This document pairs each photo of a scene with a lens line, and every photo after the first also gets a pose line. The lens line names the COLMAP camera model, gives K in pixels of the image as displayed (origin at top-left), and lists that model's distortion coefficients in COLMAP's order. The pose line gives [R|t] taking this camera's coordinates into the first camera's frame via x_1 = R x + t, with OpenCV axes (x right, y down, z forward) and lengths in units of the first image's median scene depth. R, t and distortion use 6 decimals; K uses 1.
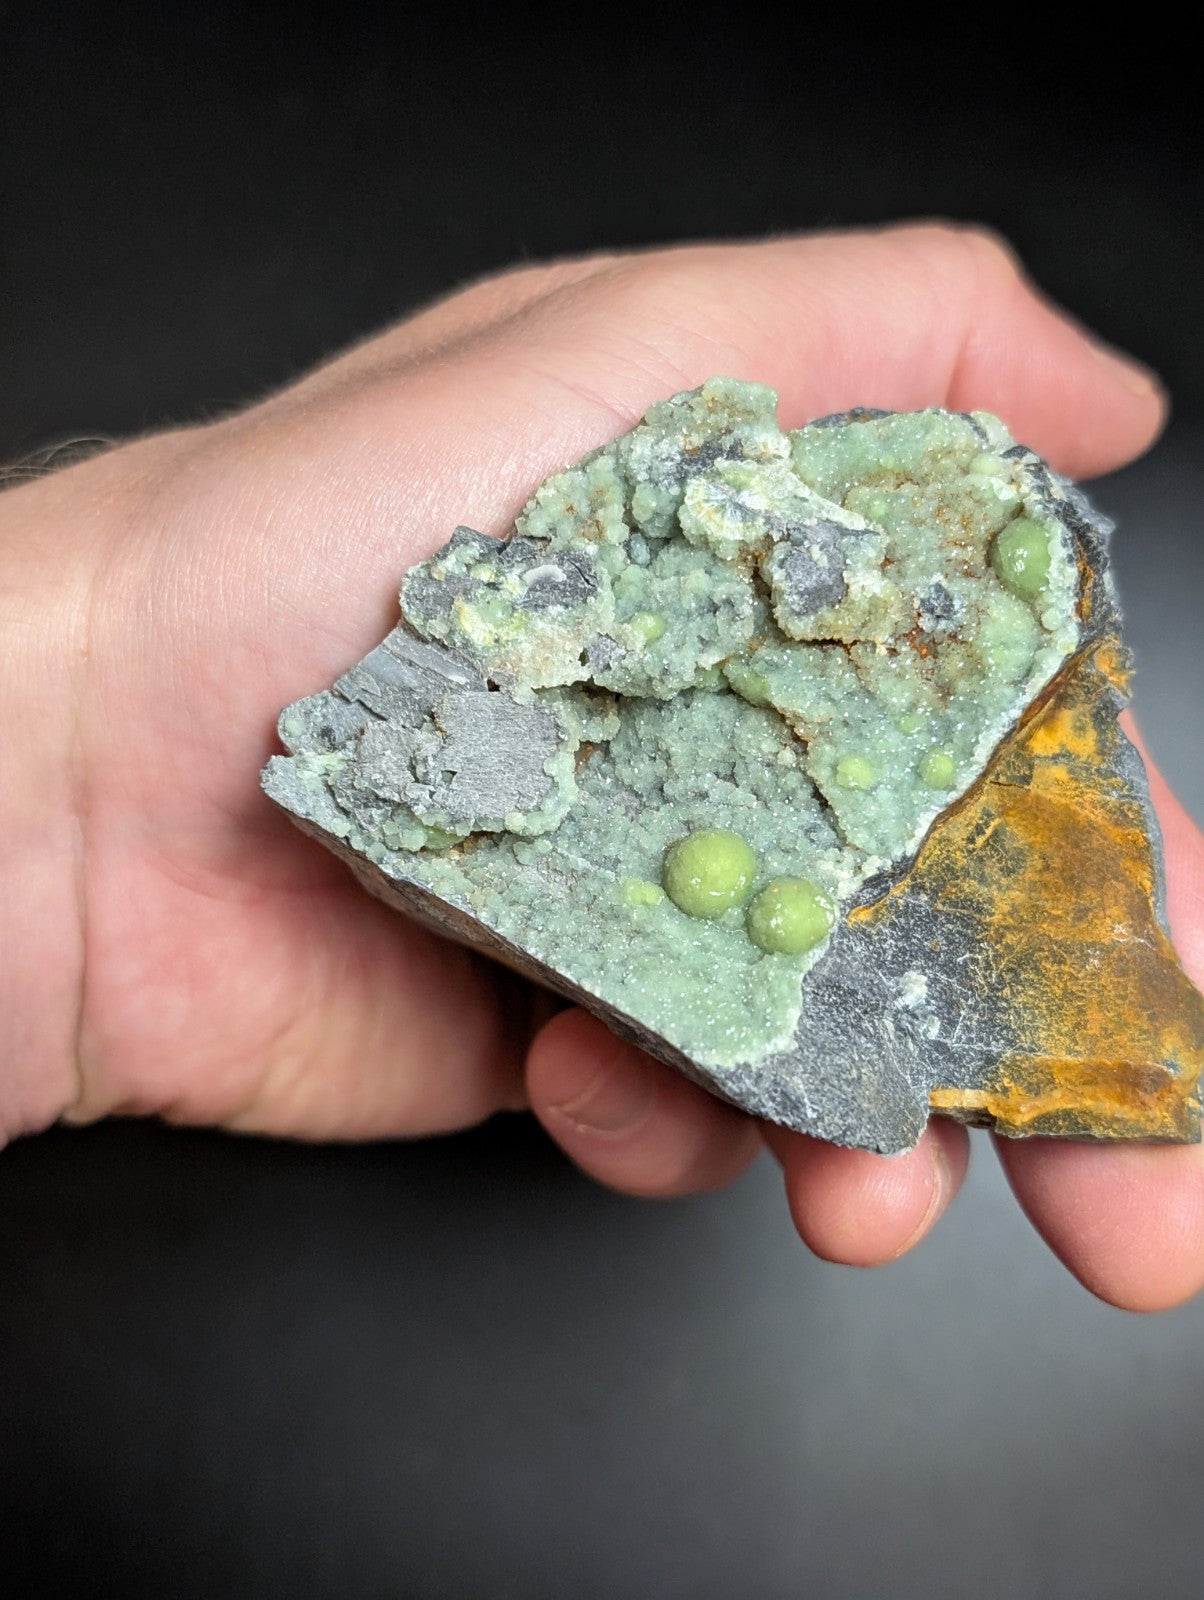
lens RADIAL K [[1950.1, 0, 613.1], [0, 1950.1, 832.6], [0, 0, 1]] dist [0.253220, -1.714409]
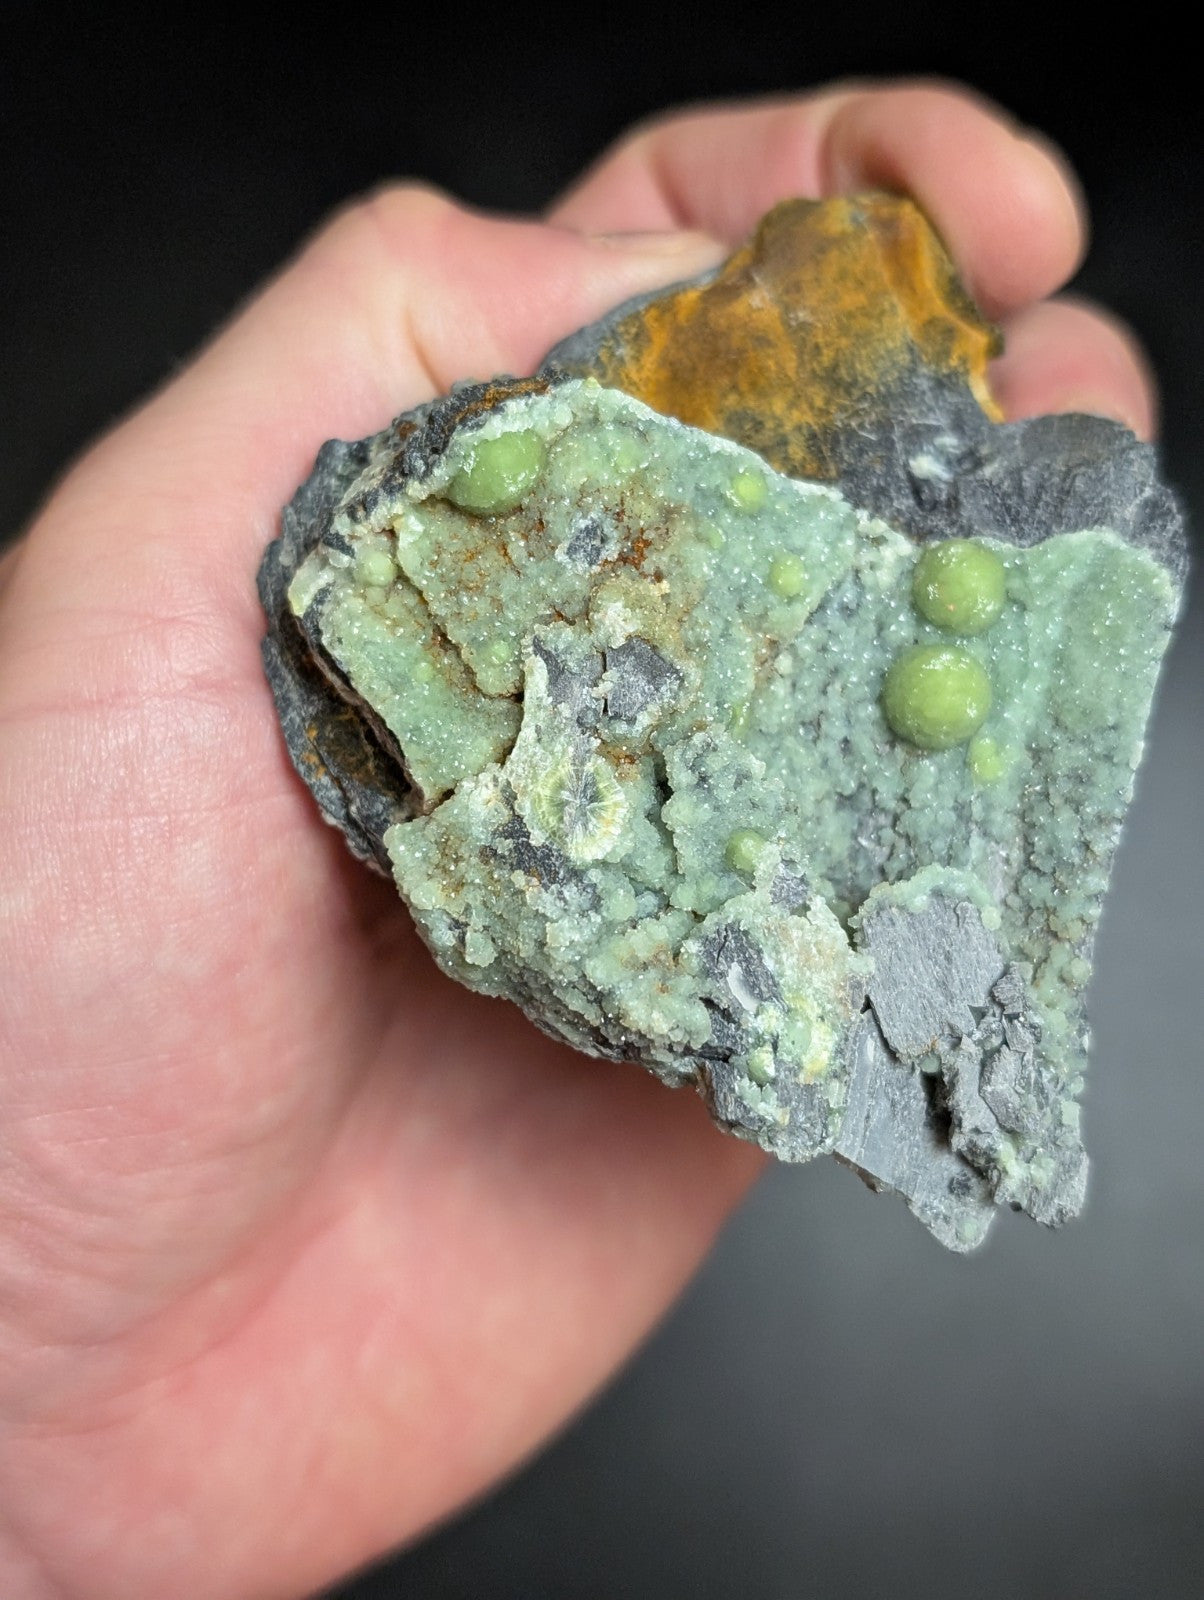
lens RADIAL K [[2054.0, 0, 614.0], [0, 2054.0, 768.9], [0, 0, 1]] dist [0.150046, -1.167302]
pose [[-0.403555, -0.904696, 0.136635, -0.047571], [0.861886, -0.325766, 0.388624, -0.477416], [-0.307075, 0.274595, 0.911209, 0.208803]]
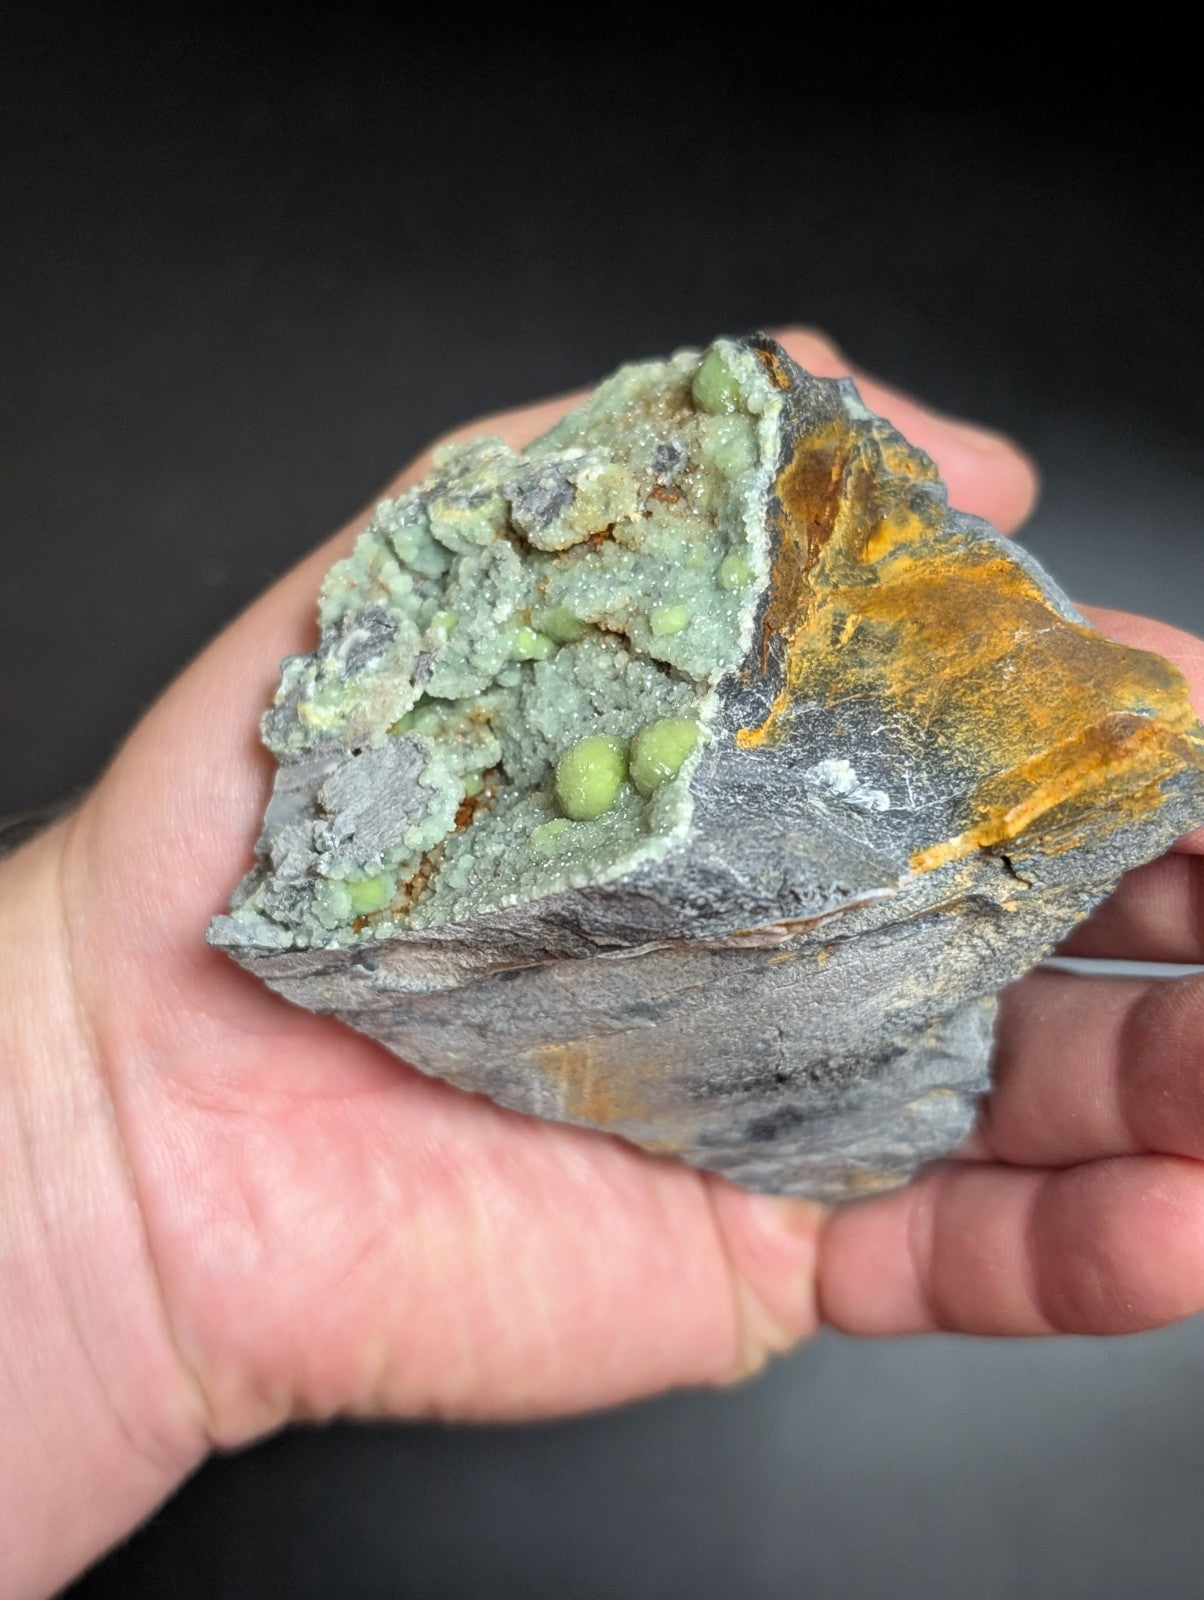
lens RADIAL K [[1950.1, 0, 613.1], [0, 1950.1, 832.6], [0, 0, 1]] dist [0.253220, -1.714409]
pose [[0.845473, -0.516129, -0.137062, 0.180038], [0.394402, 0.776551, -0.491341, 0.537177], [0.360031, 0.361358, 0.860115, 0.154745]]
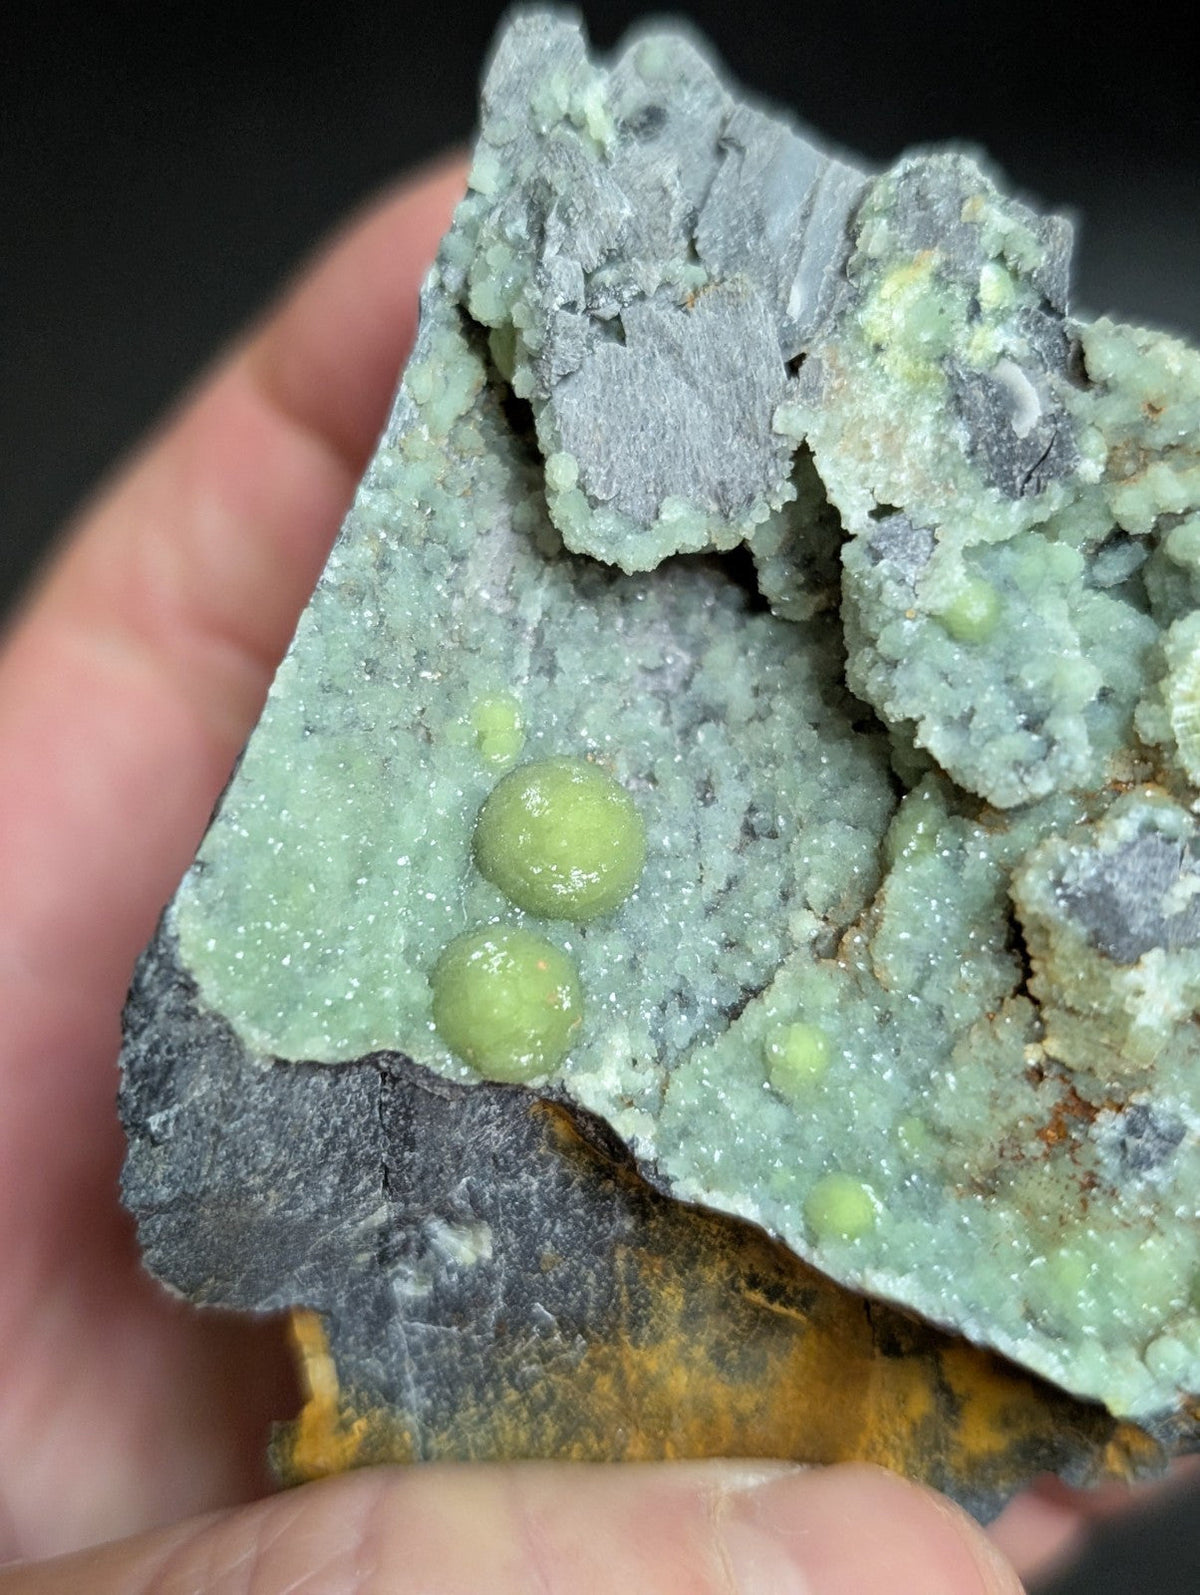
lens RADIAL K [[2047.5, 0, 611.9], [0, 2047.5, 766.5], [0, 0, 1]] dist [0.150046, -1.167302]
pose [[0.244069, 0.969116, -0.035291, 0.053605], [-0.955875, 0.246551, 0.159735, -0.090468], [0.163502, -0.005253, 0.986529, 0.434295]]
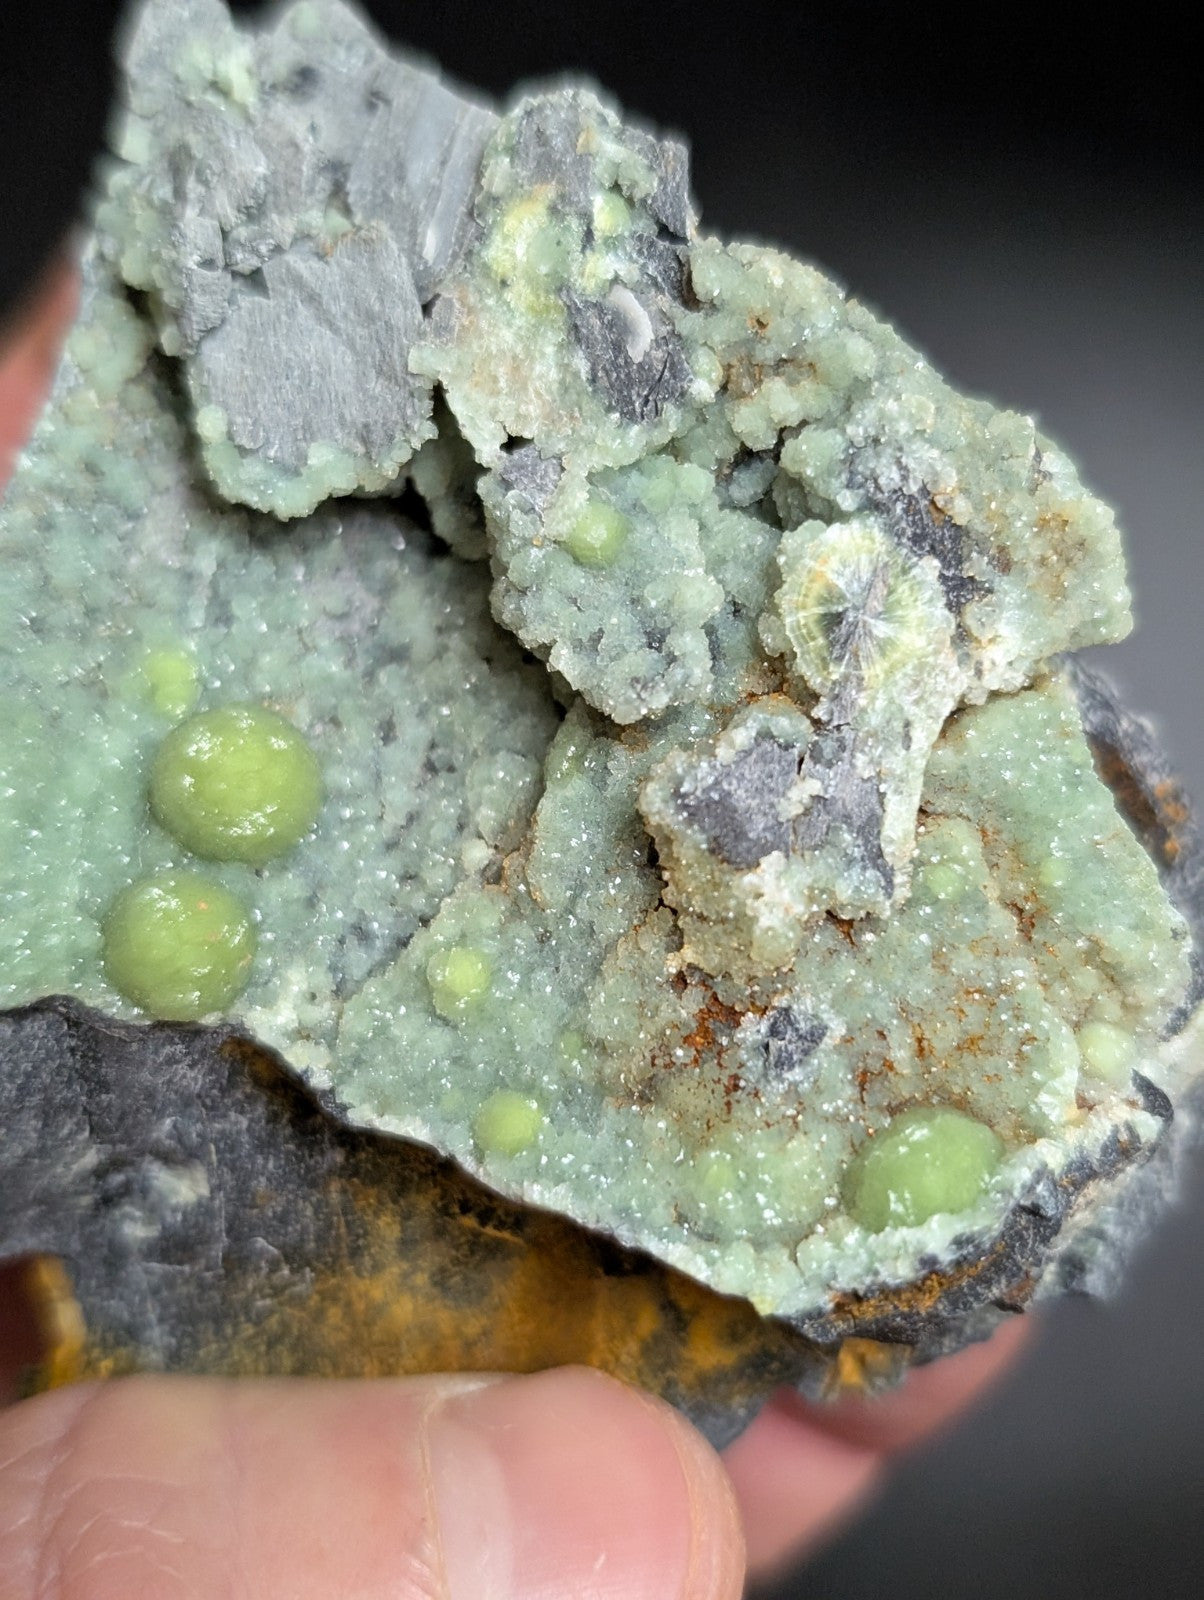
lens RADIAL K [[2065.3, 0, 650.7], [0, 2065.3, 791.6], [0, 0, 1]] dist [0.149389, -1.130483]
pose [[0.296786, 0.954411, -0.031899, 0.106431], [-0.935124, 0.297234, 0.192860, -0.206248], [0.193550, -0.027409, 0.980708, 0.438327]]
